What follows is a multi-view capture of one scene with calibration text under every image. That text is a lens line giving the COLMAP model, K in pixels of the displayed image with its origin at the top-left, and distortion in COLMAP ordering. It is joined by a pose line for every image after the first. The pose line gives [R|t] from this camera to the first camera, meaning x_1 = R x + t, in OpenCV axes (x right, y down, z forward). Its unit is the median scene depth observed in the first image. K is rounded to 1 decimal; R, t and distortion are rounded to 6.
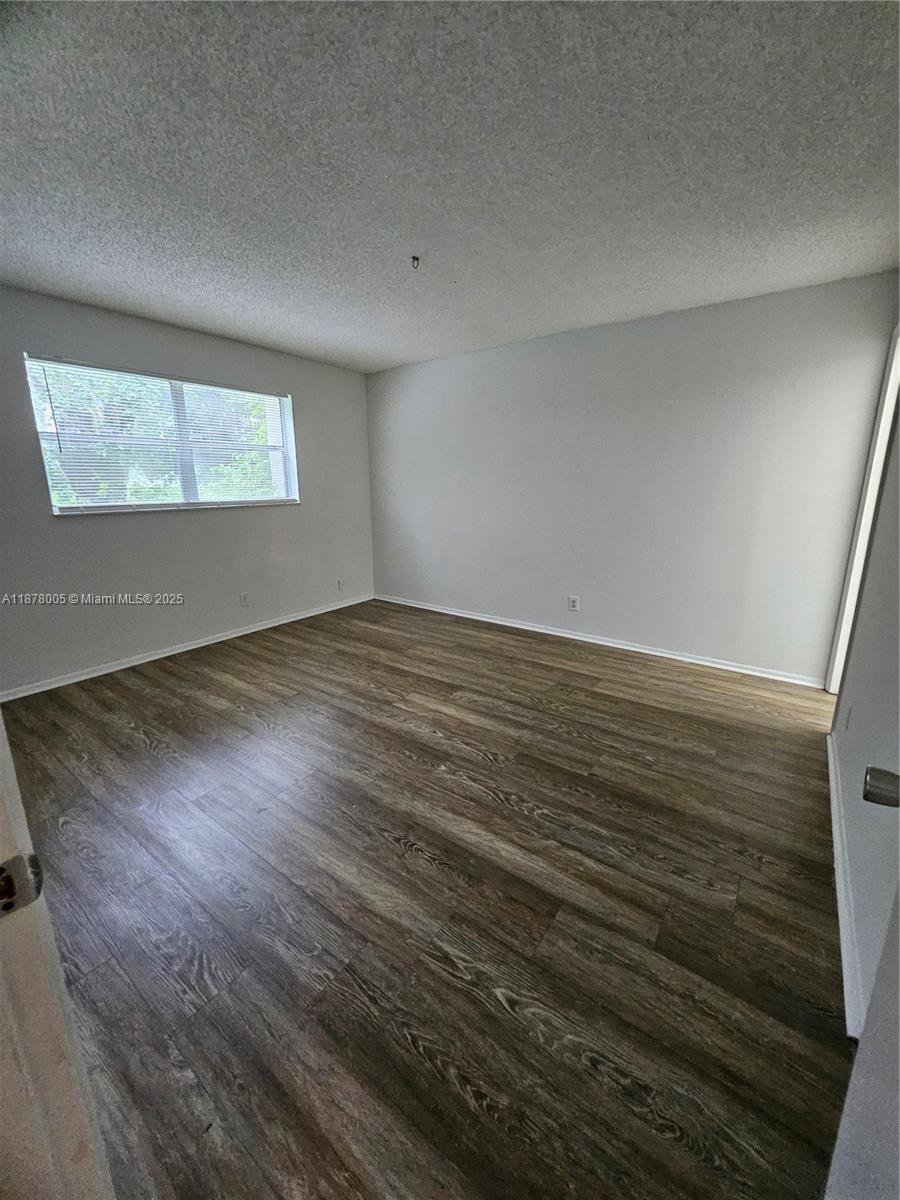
lens RADIAL K [[474.8, 0, 454.5], [0, 474.8, 589.3], [0, 0, 1]] dist [0.001278, -0.000287]
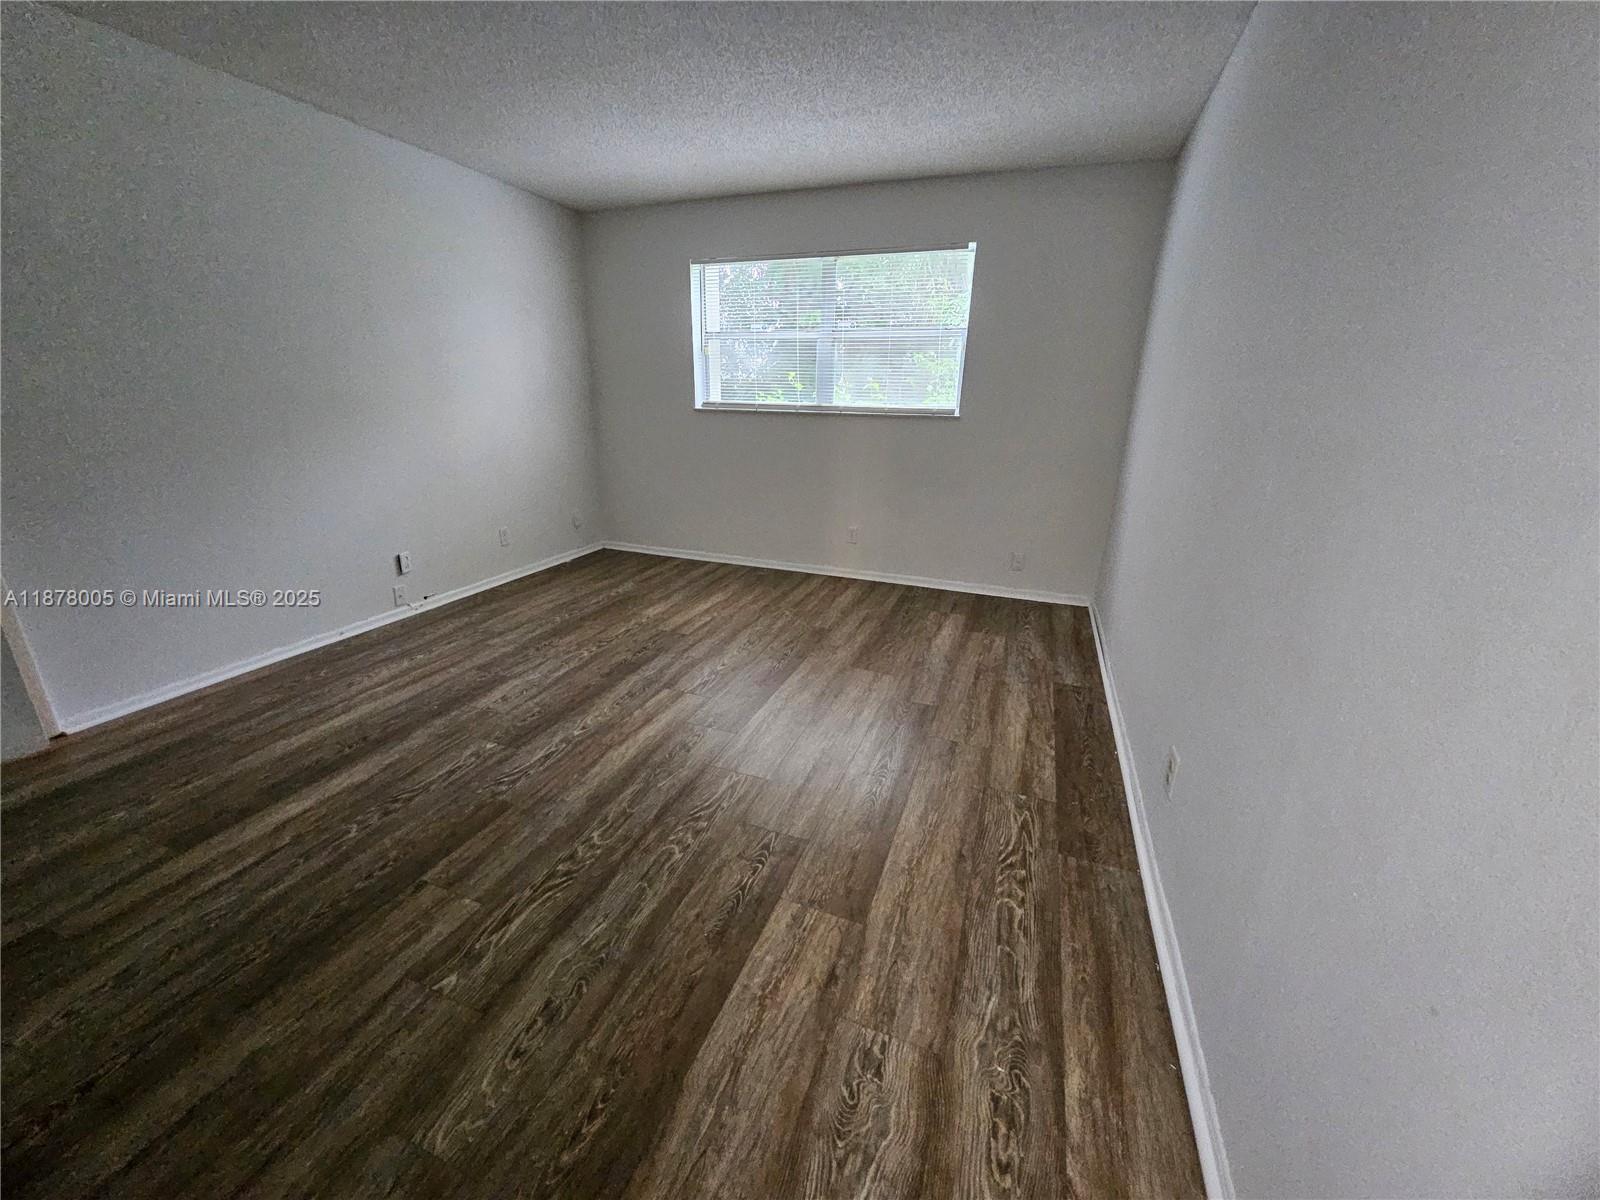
lens RADIAL K [[651.7, 0, 785.5], [0, 651.7, 554.8], [0, 0, 1]] dist [0.000657, 0.000027]
pose [[0.243739, 0.246778, -0.937919, 0.758583], [-0.235241, 0.953249, 0.189679, -0.172795], [0.940879, 0.174405, 0.290396, 0.825791]]
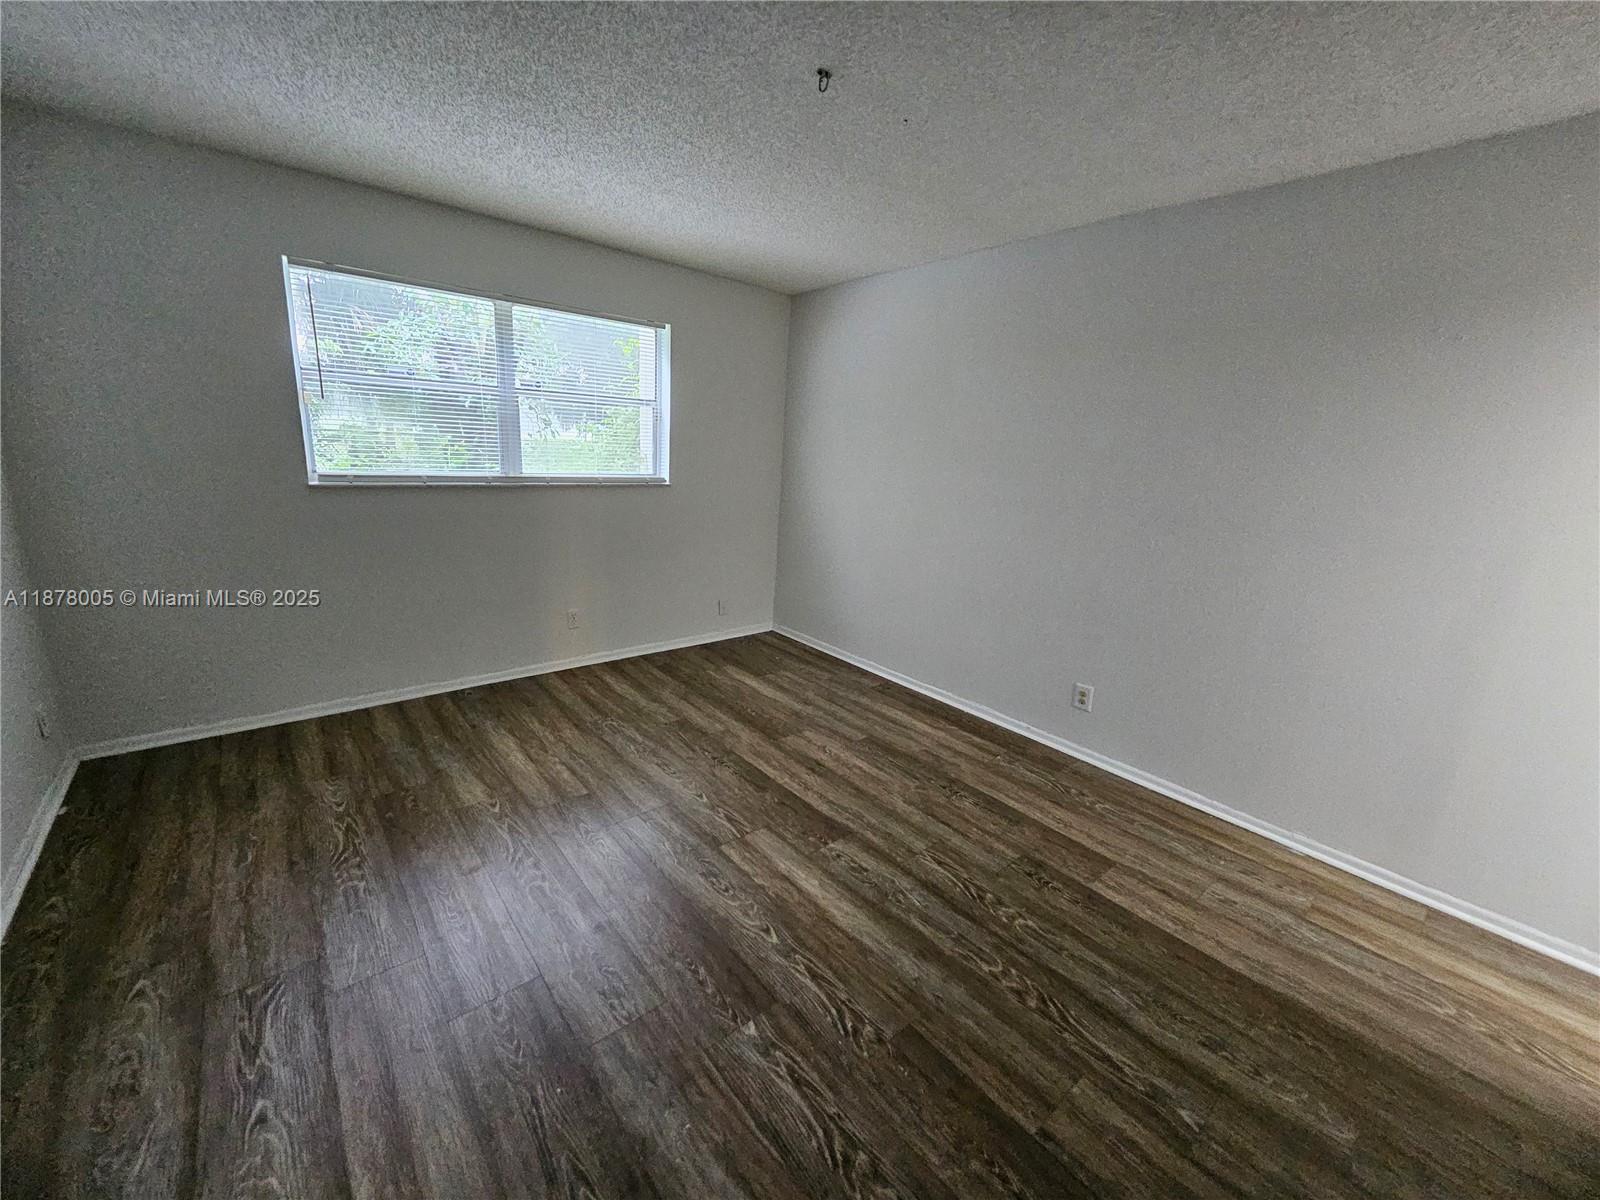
lens RADIAL K [[630.7, 0, 789.7], [0, 630.7, 591.8], [0, 0, 1]] dist [0.002211, -0.000742]
pose [[0.967660, 0.110983, -0.226531, 0.092946], [-0.110410, 0.993769, 0.015239, -0.093112], [0.226811, 0.010265, 0.973885, 0.243797]]
